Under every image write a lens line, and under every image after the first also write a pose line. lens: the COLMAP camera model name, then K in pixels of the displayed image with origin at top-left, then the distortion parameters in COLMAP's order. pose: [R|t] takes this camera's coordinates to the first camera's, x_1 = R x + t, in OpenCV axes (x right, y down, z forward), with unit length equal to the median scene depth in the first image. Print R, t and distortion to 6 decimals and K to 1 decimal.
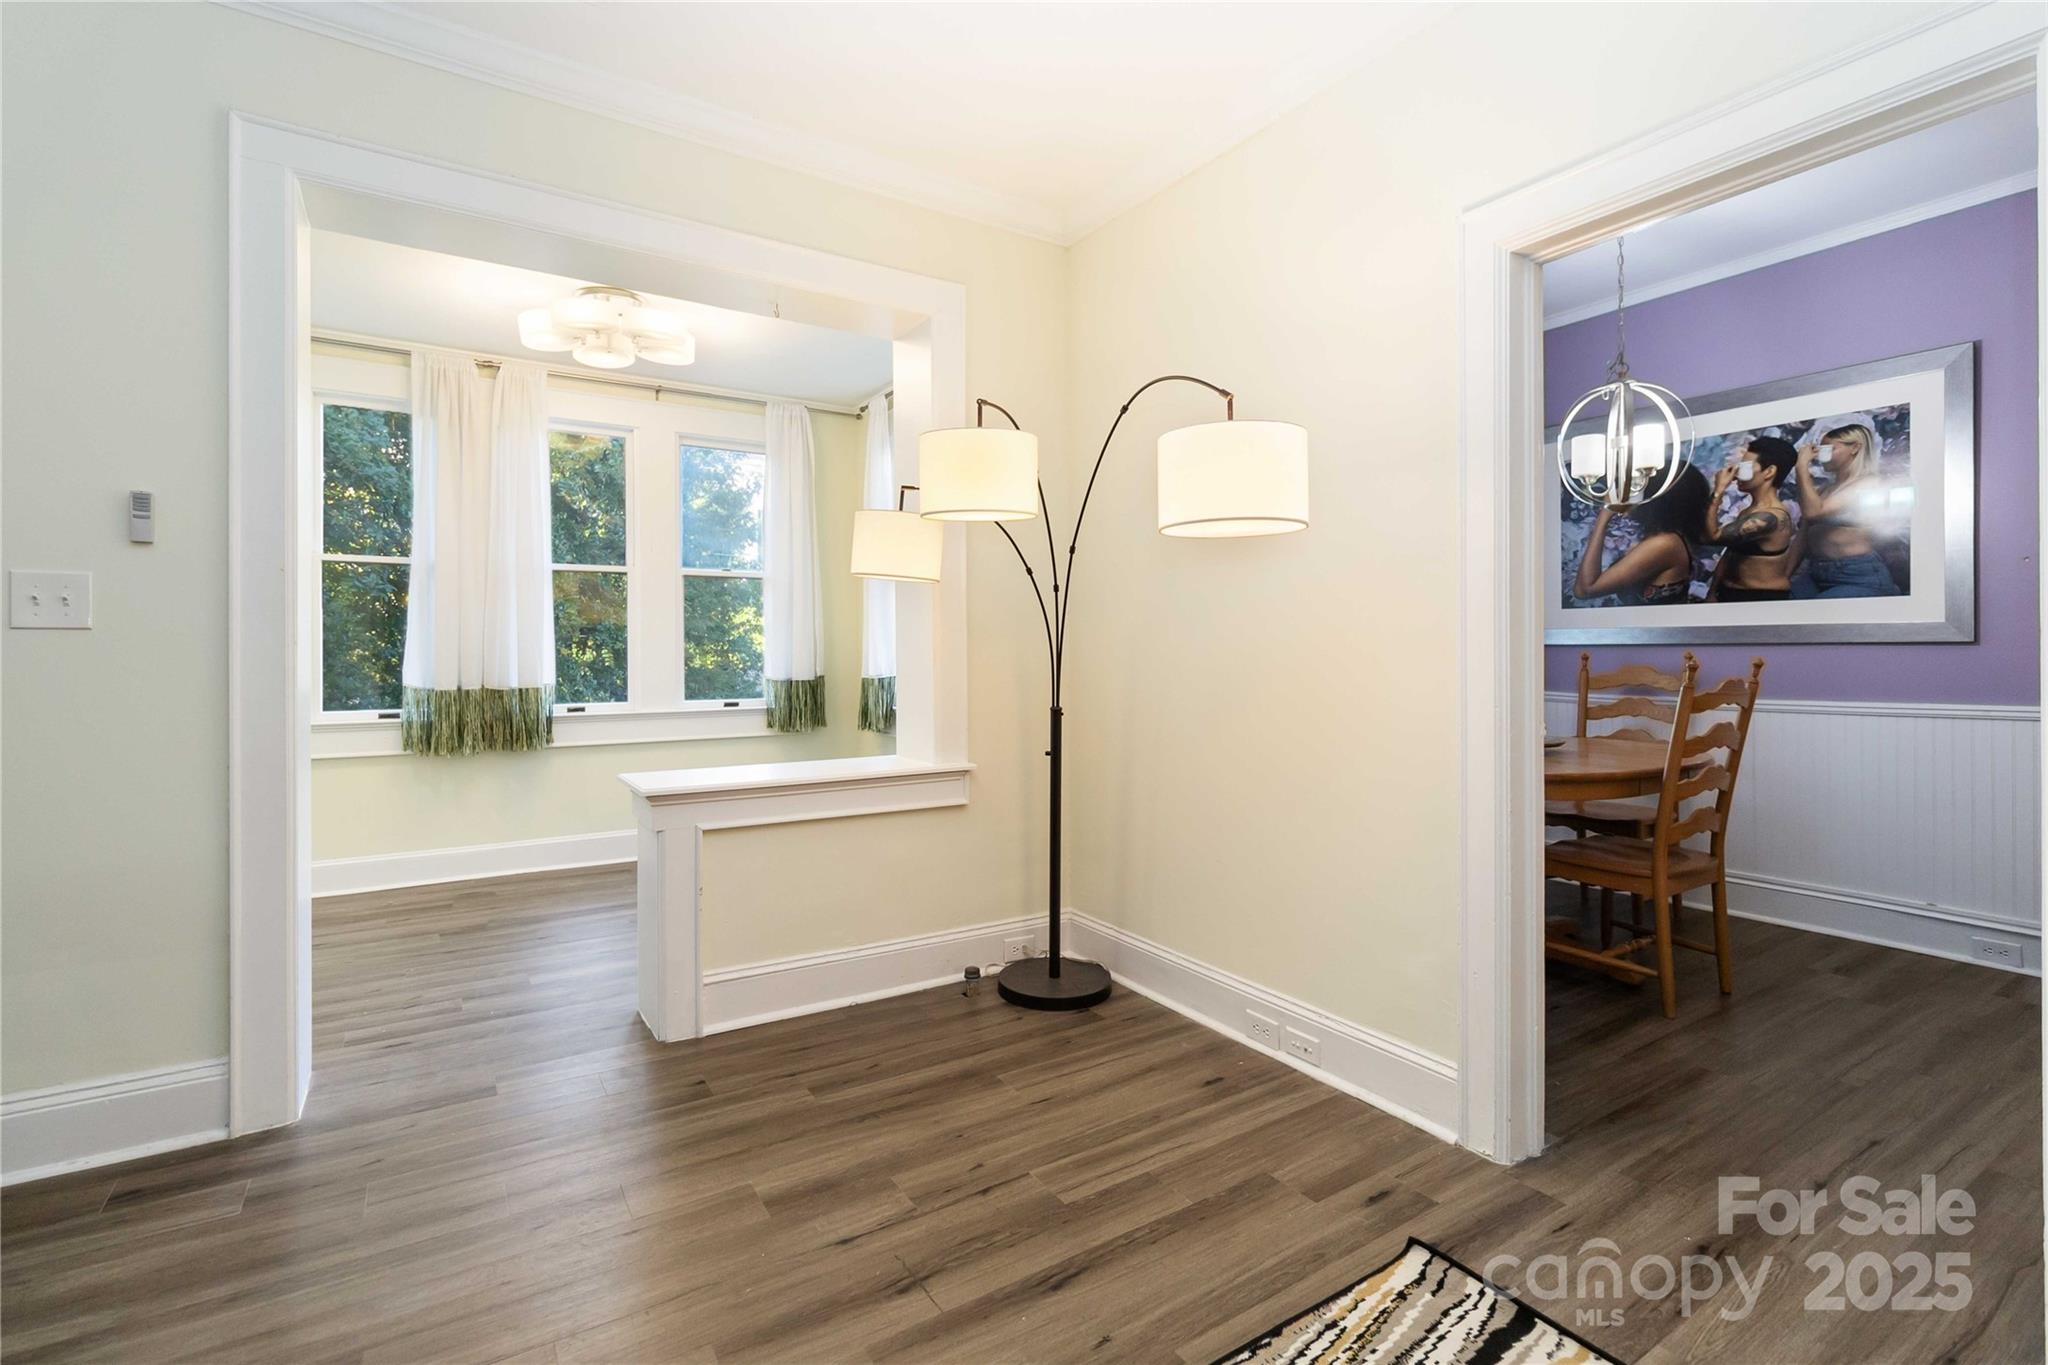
lens RADIAL K [[941.2, 0, 1032.7], [0, 941.2, 656.0], [0, 0, 1]] dist [-0.001397, -0.000378]
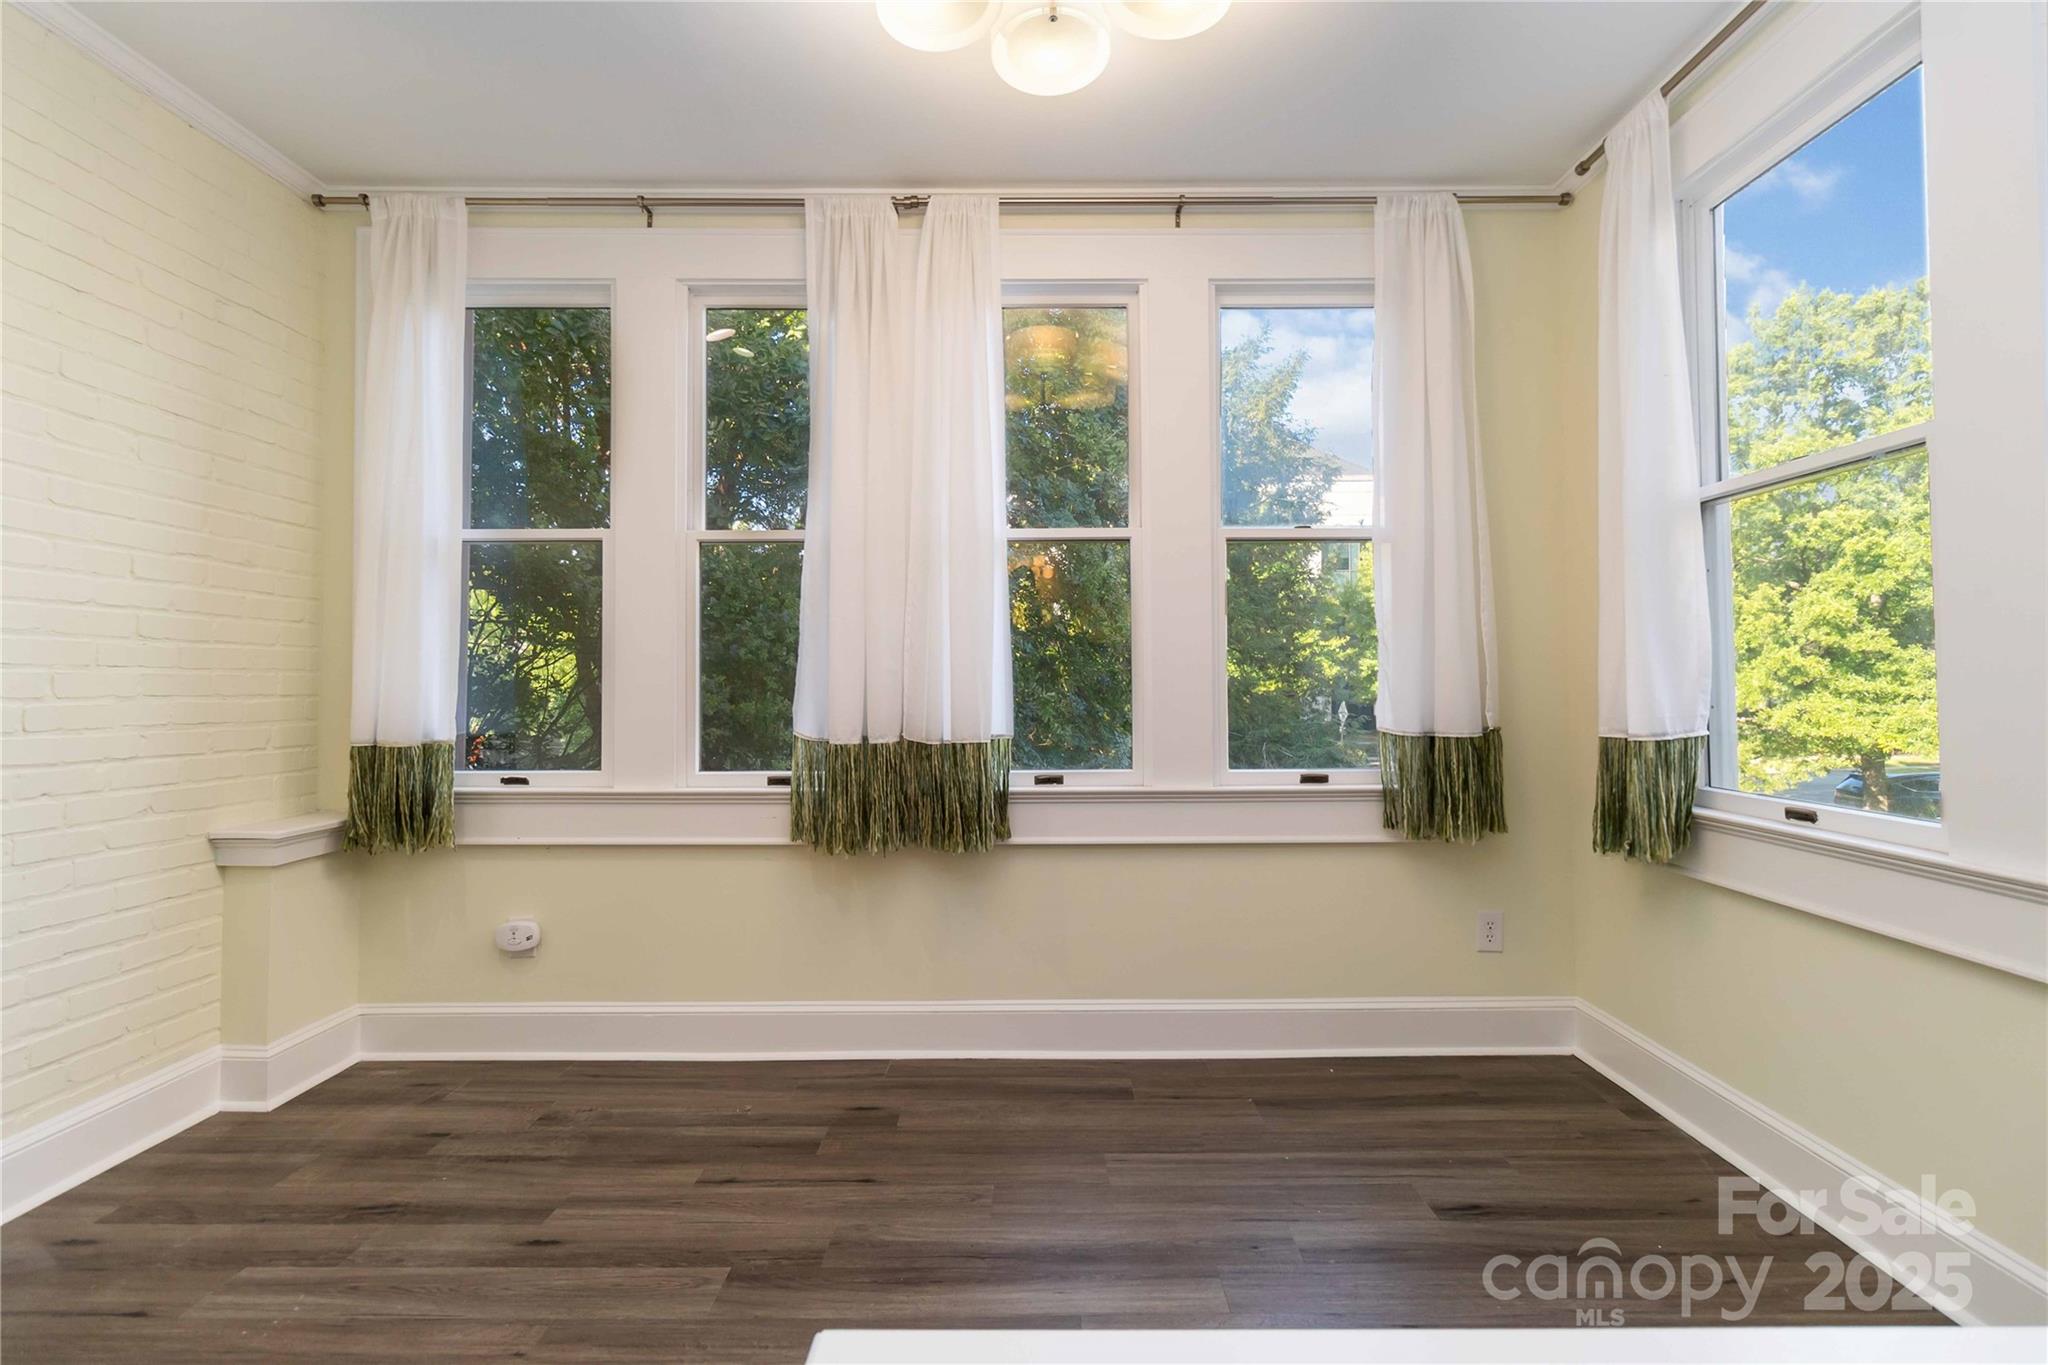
lens RADIAL K [[941.2, 0, 1032.7], [0, 941.2, 656.0], [0, 0, 1]] dist [-0.001397, -0.000378]
pose [[0.837402, -0.011595, -0.546464, -0.185248], [-0.000116, 0.999771, -0.021391, -0.006710], [0.546587, 0.017976, 0.837209, 0.534167]]
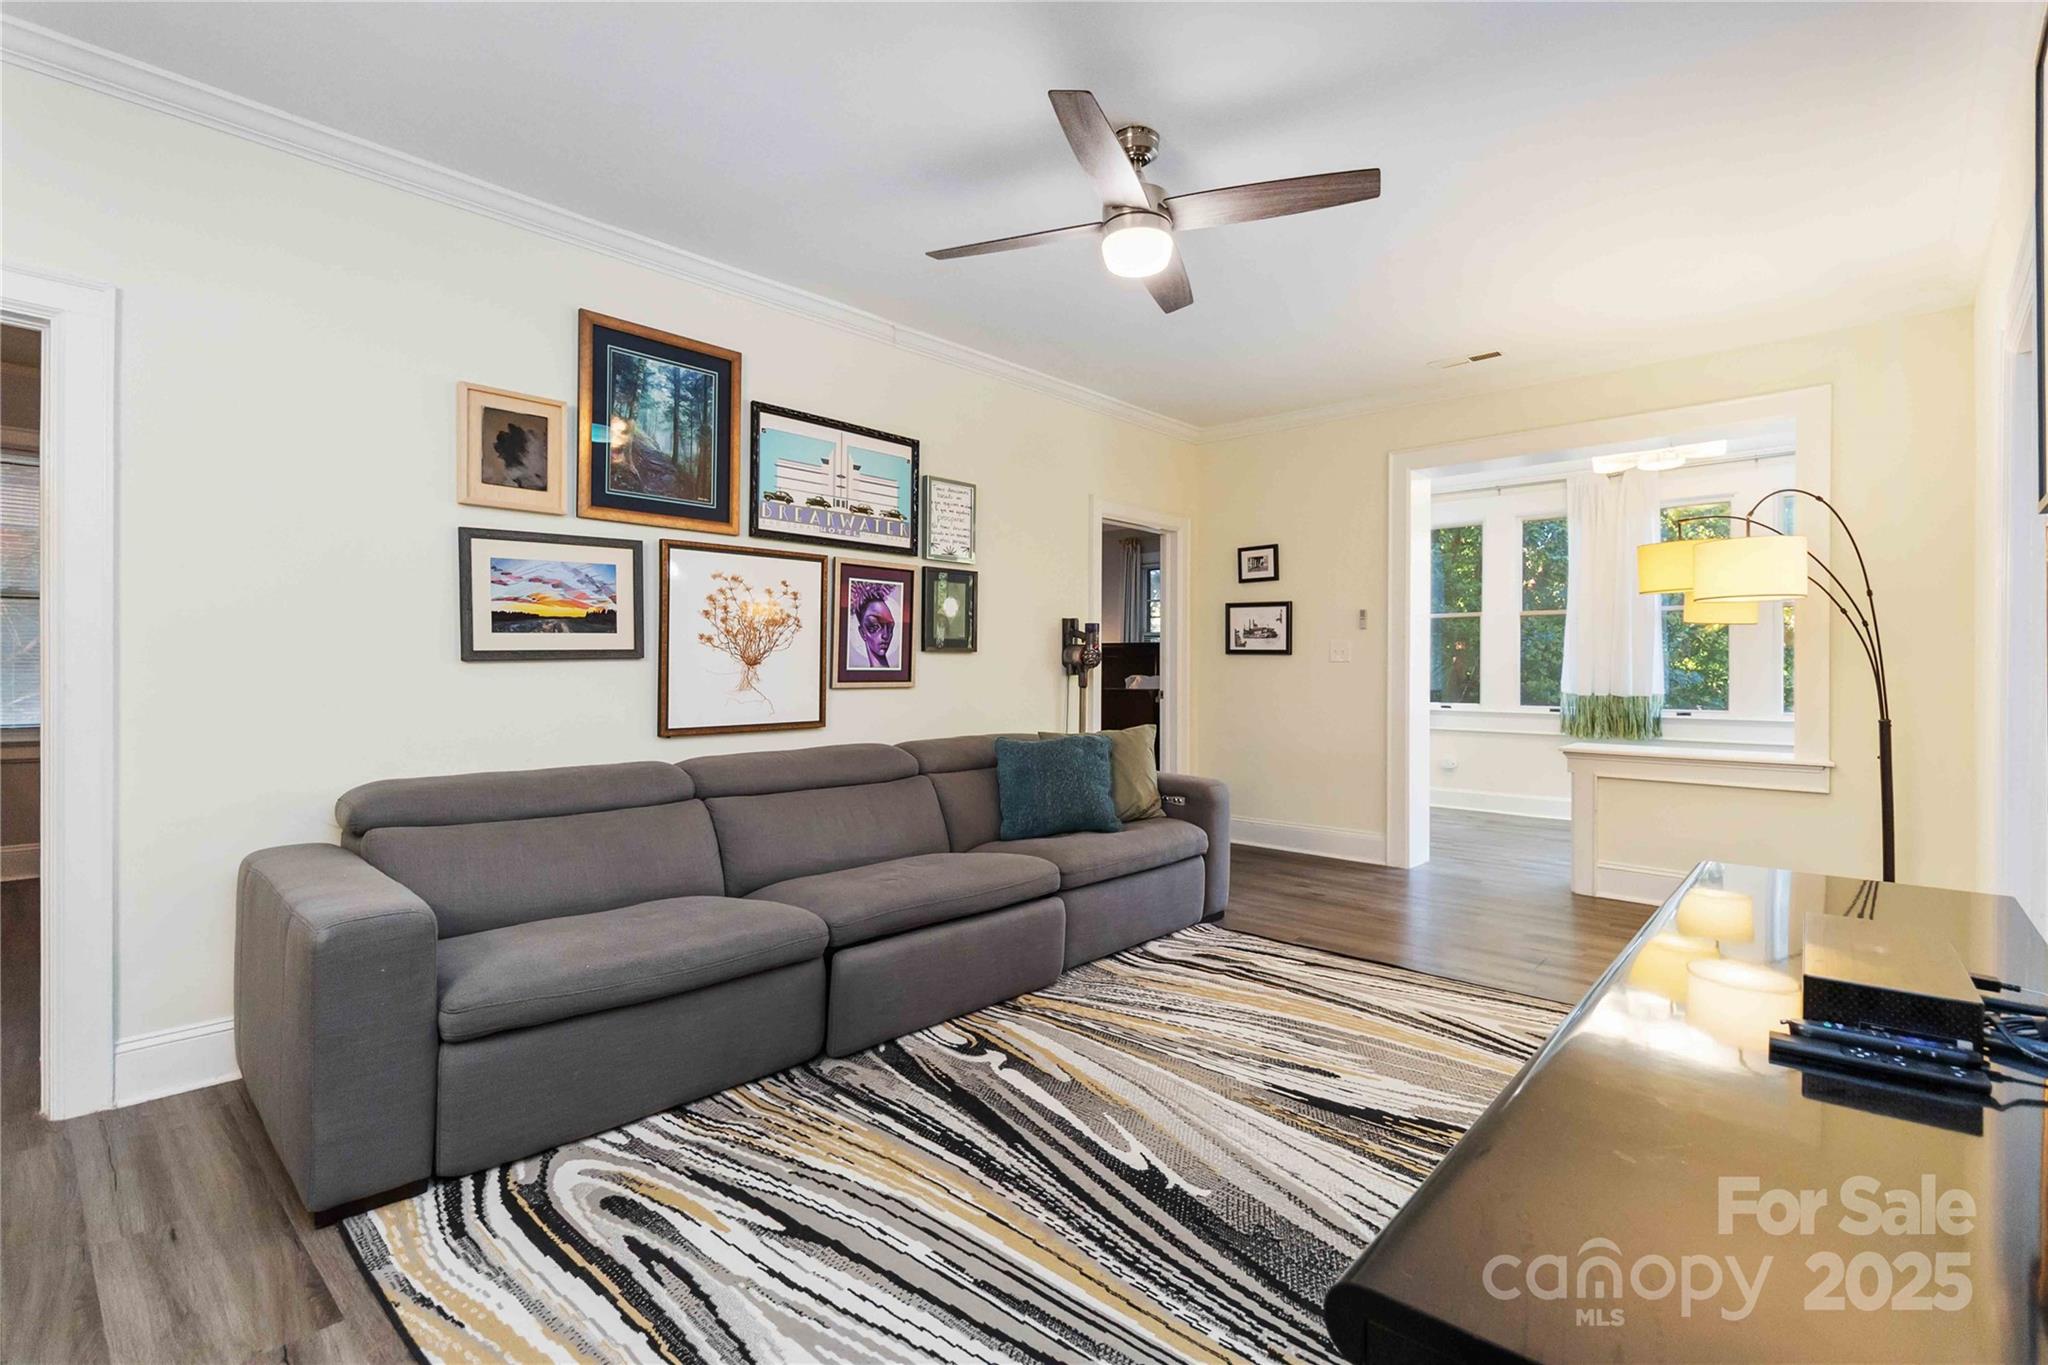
lens RADIAL K [[955.0, 0, 1014.5], [0, 955.0, 676.9], [0, 0, 1]] dist [-0.019373, -0.000085]
pose [[0.239243, 0.012570, -0.970878, 0.620922], [-0.006141, 0.999916, 0.011433, -0.005056], [0.970940, 0.003227, 0.239300, -0.257072]]
